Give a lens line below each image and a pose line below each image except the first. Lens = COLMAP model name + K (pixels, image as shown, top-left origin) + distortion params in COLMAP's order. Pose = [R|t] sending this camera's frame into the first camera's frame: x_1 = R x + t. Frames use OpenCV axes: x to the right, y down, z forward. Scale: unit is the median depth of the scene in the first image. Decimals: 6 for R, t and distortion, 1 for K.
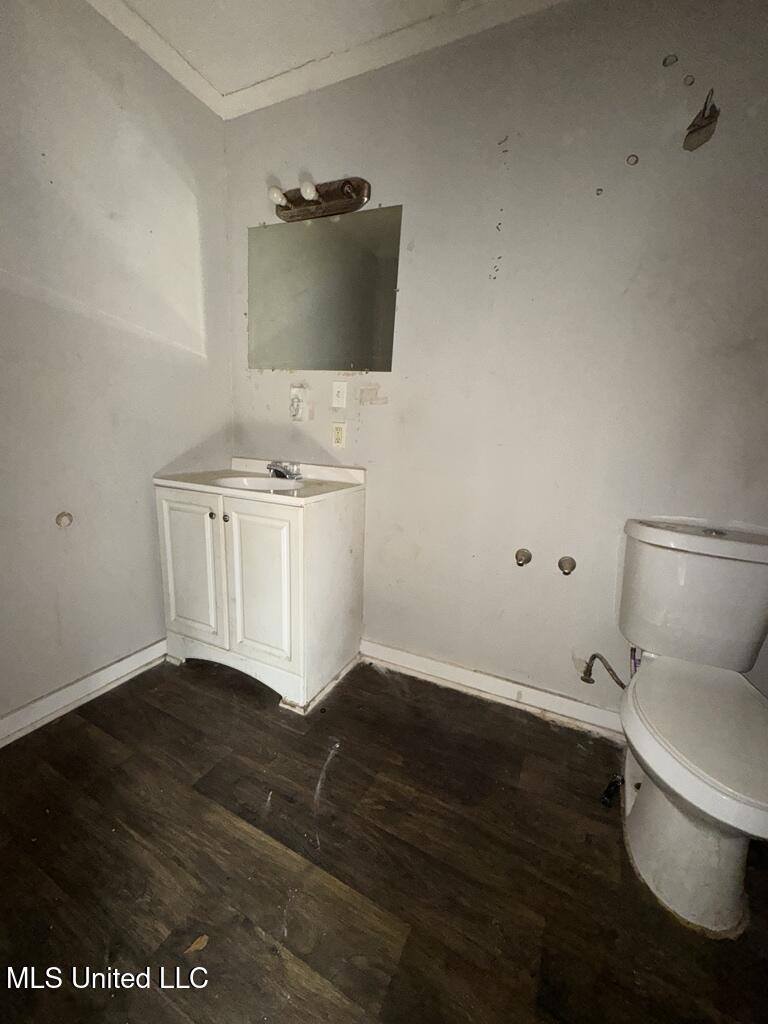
lens RADIAL K [[408.9, 0, 384.0], [0, 408.9, 512.0], [0, 0, 1]] dist [-0.002034, 0.000070]
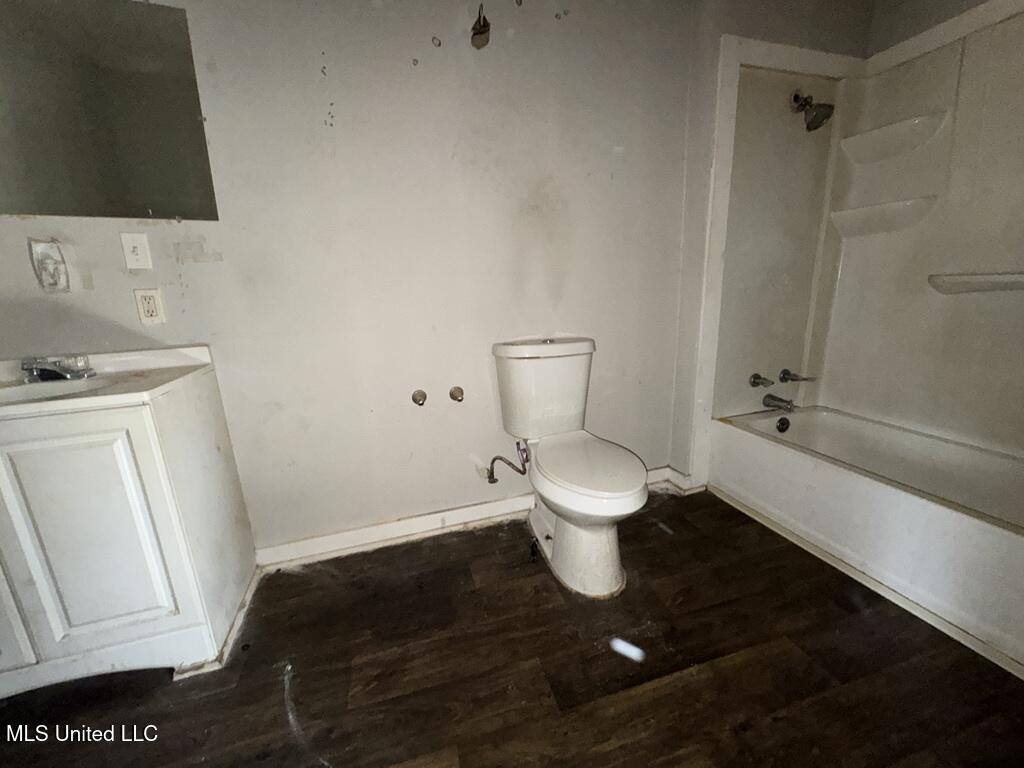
lens RADIAL K [[408.9, 0, 513.8], [0, 408.9, 381.5], [0, 0, 1]] dist [-0.002034, 0.000070]
pose [[0.725874, -0.228553, 0.648746, -0.168253], [0.214861, 0.971325, 0.101792, 0.012898], [-0.653408, 0.065502, 0.754167, 0.023253]]
